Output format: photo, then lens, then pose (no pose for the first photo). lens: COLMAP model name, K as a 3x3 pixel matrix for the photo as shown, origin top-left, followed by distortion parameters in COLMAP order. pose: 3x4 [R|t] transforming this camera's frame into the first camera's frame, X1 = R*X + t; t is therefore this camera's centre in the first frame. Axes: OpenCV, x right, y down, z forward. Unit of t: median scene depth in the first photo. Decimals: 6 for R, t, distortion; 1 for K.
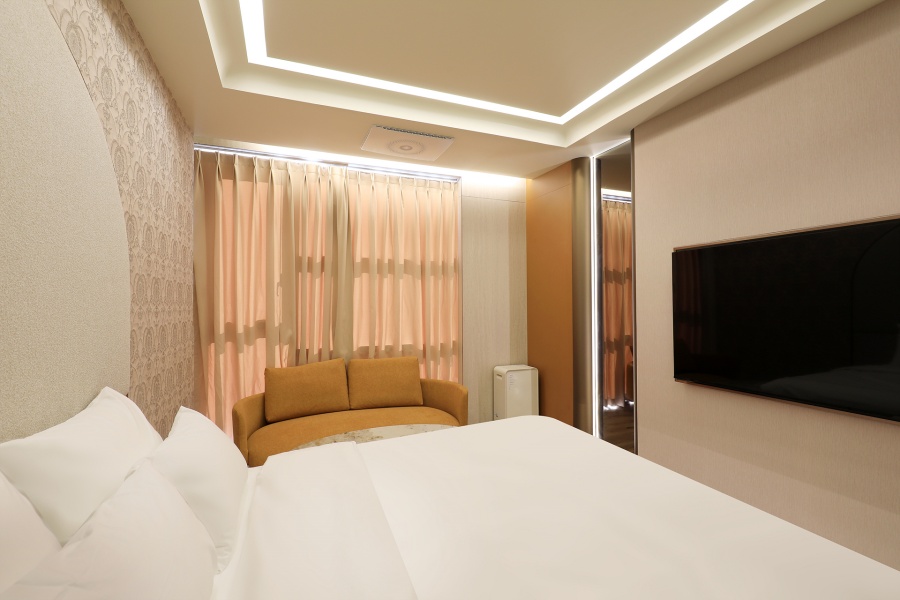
lens RADIAL K [[405.8, 0, 450.0], [0, 405.8, 300.0], [0, 0, 1]] dist [0.000452, -0.000037]
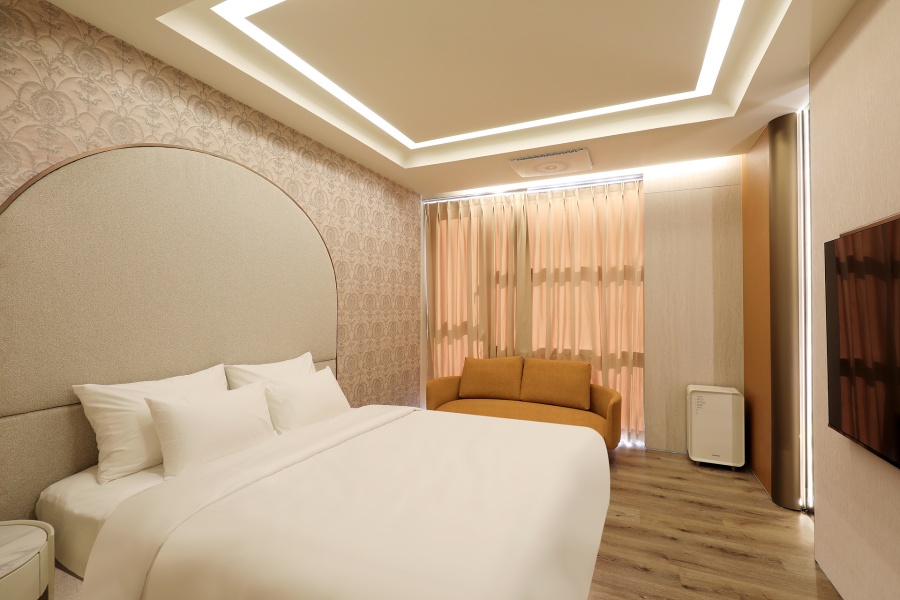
lens RADIAL K [[405.8, 0, 450.0], [0, 405.8, 300.0], [0, 0, 1]] dist [0.000452, -0.000037]
pose [[0.681799, -0.003310, -0.731532, 0.452256], [0.002711, 0.999994, -0.001998, -0.016492], [0.731534, -0.000621, 0.681804, 0.054105]]
